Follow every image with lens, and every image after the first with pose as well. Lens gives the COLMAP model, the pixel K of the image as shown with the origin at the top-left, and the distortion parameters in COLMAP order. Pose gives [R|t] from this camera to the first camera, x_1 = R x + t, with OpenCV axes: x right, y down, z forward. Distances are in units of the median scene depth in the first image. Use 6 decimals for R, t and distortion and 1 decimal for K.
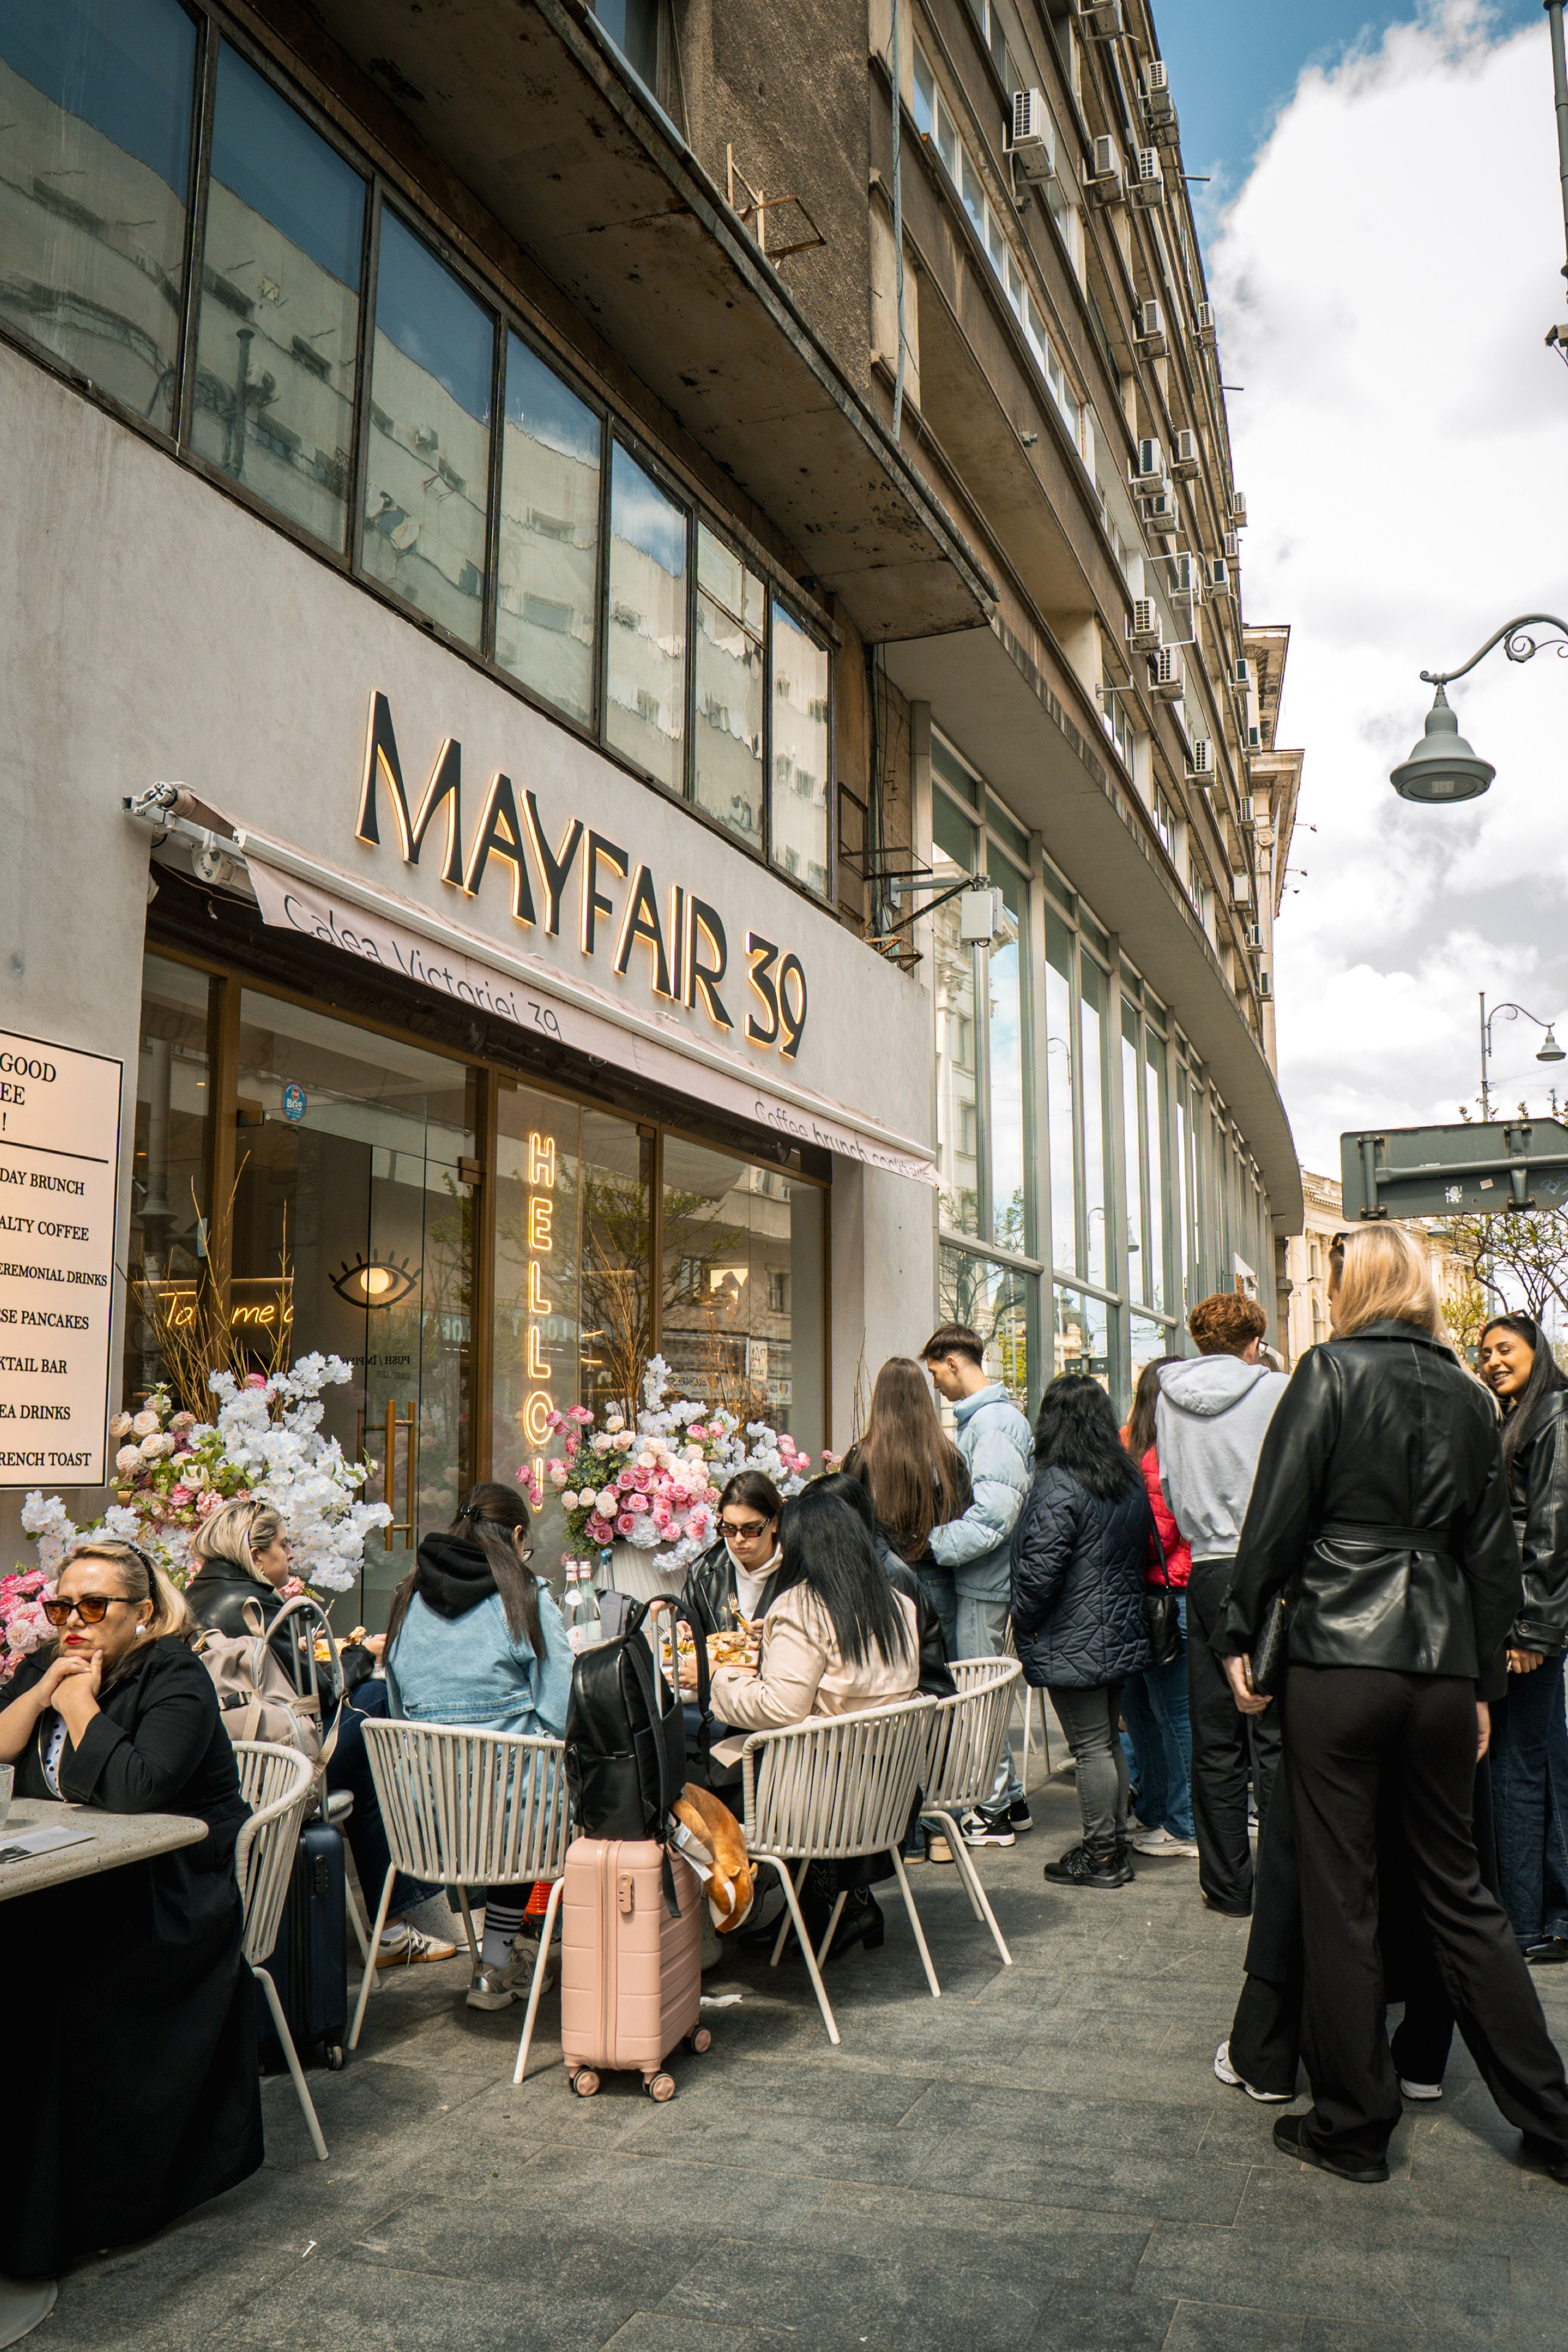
lens RADIAL K [[2004.3, 0, 829.8], [0, 2004.3, 1212.5], [0, 0, 1]] dist [-0.080094, 0.008769]
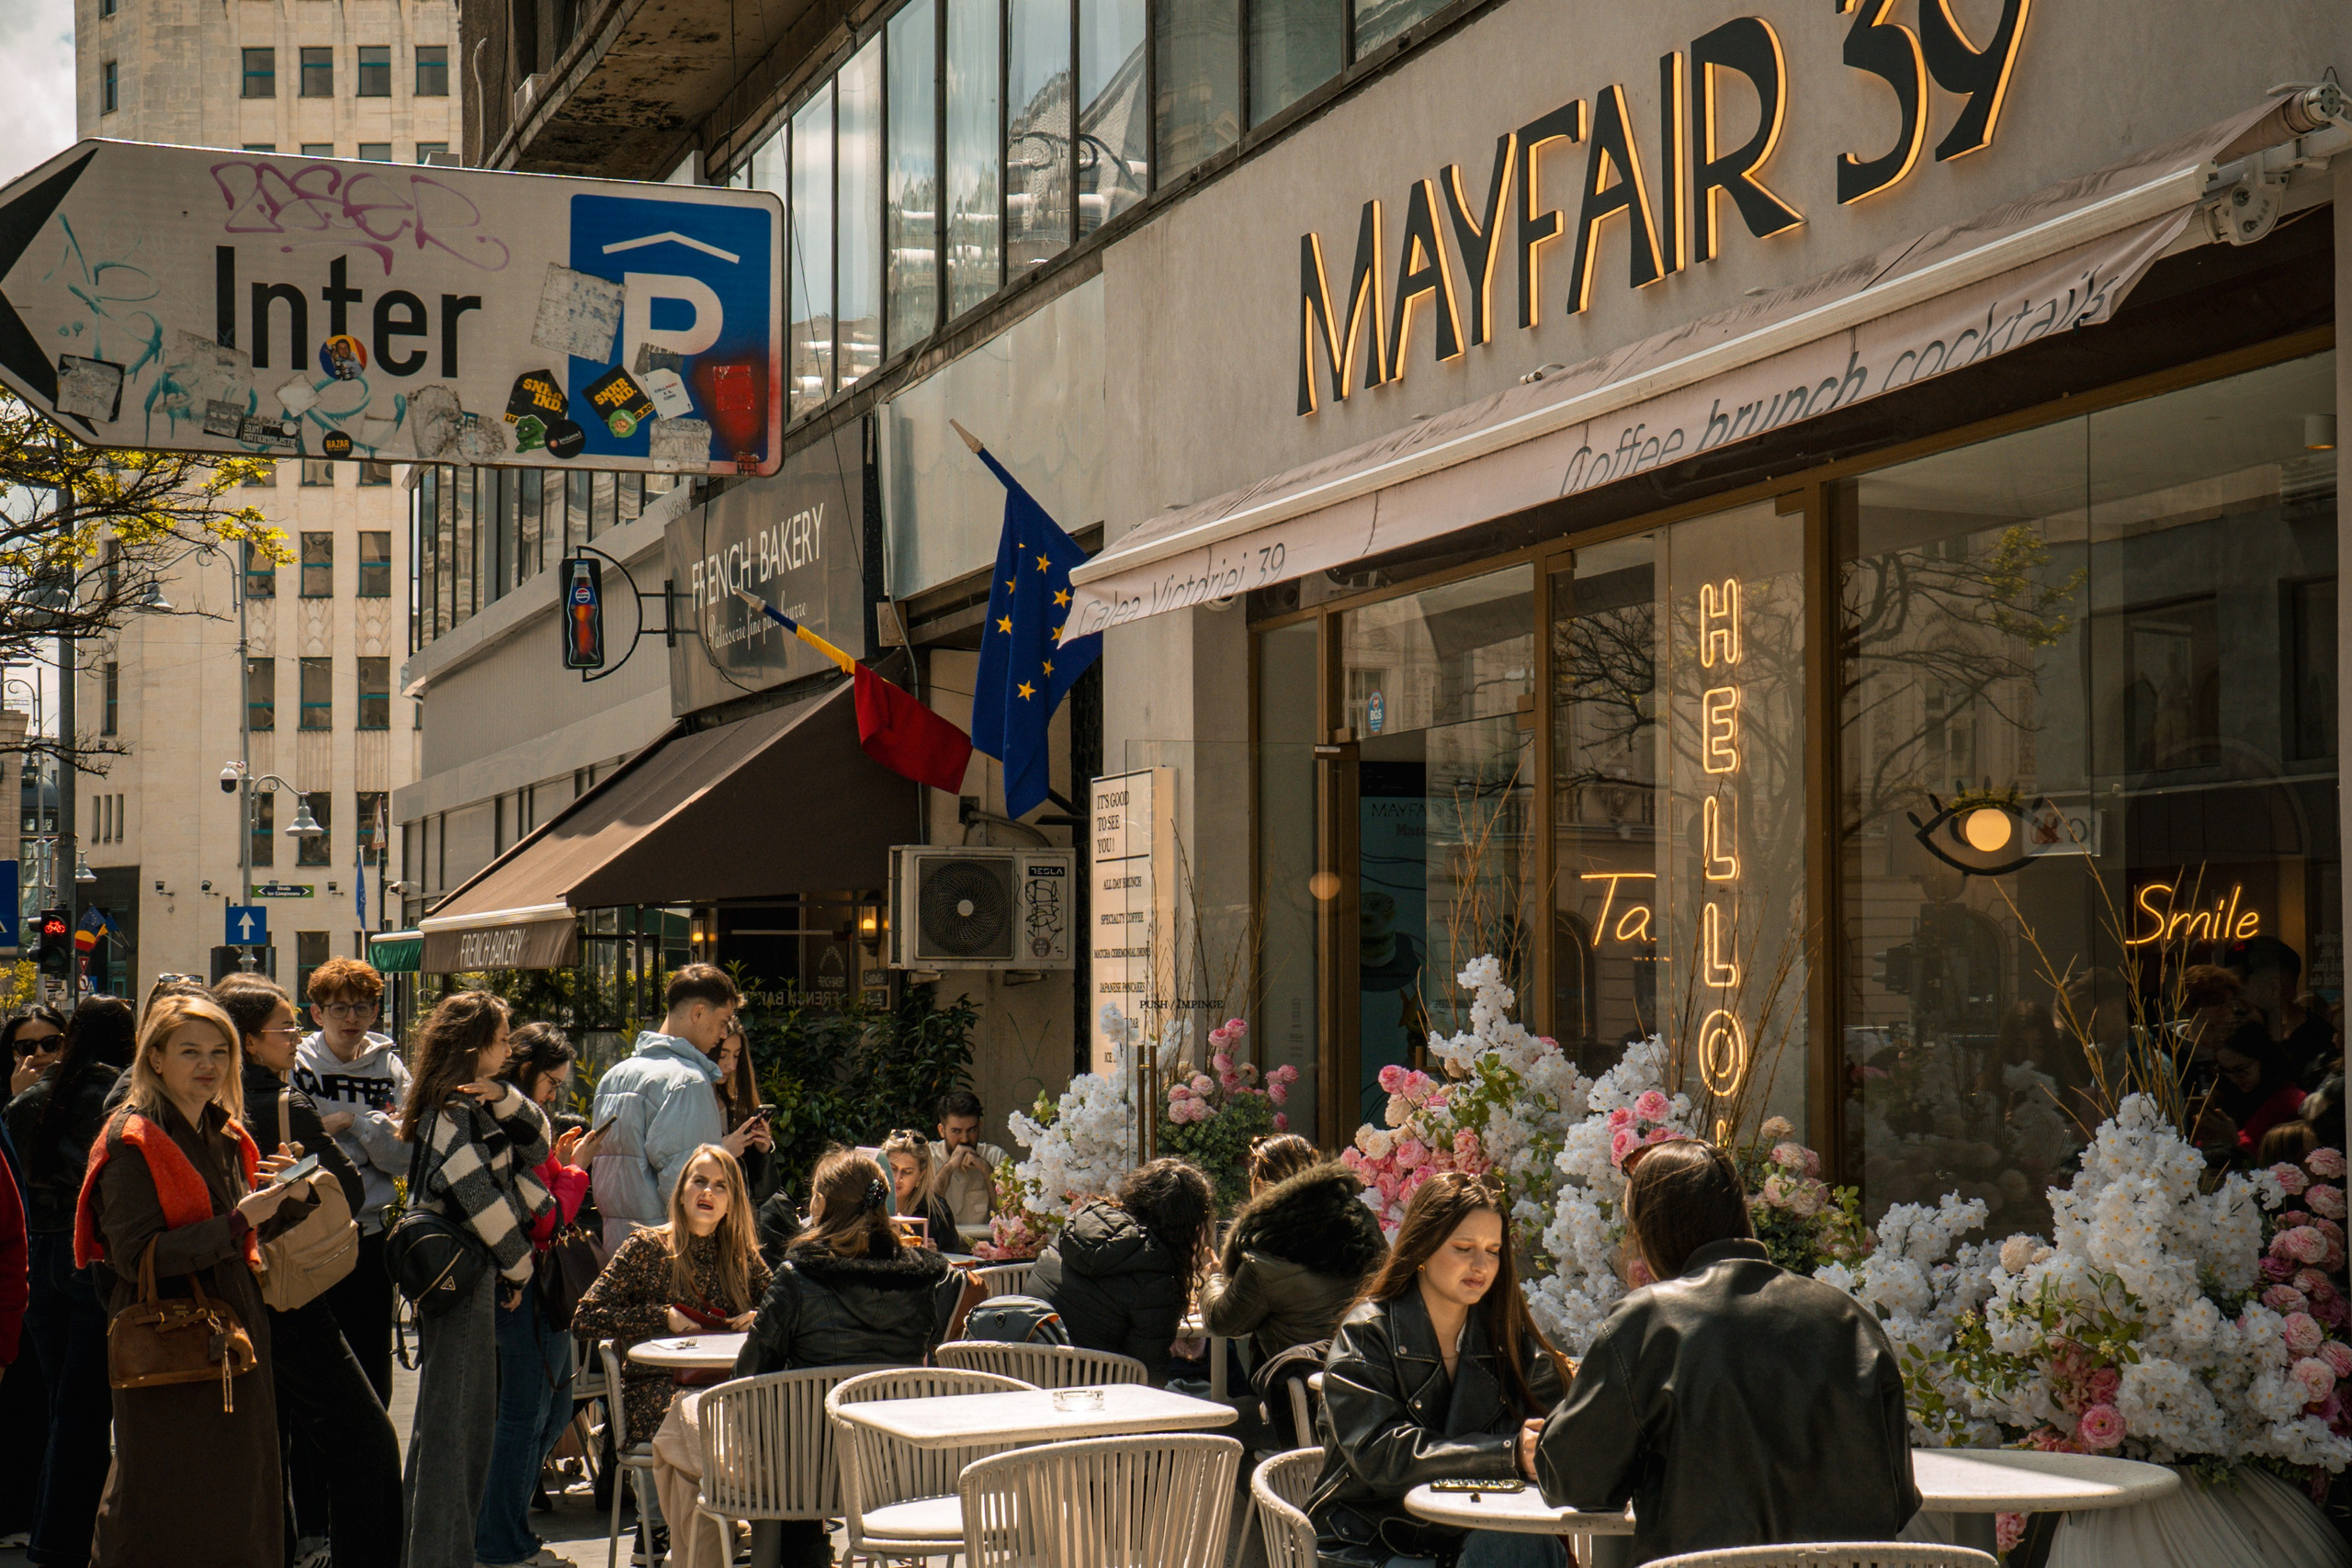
lens RADIAL K [[3309.2, 0, 1222.8], [0, 3309.2, 783.7], [0, 0, 1]] dist [0.073315, 0.420482]
pose [[-0.763492, -0.005985, -0.645790, 0.713316], [0.099205, 0.987002, -0.126433, 0.154378], [0.638153, -0.160597, -0.752974, 1.927046]]
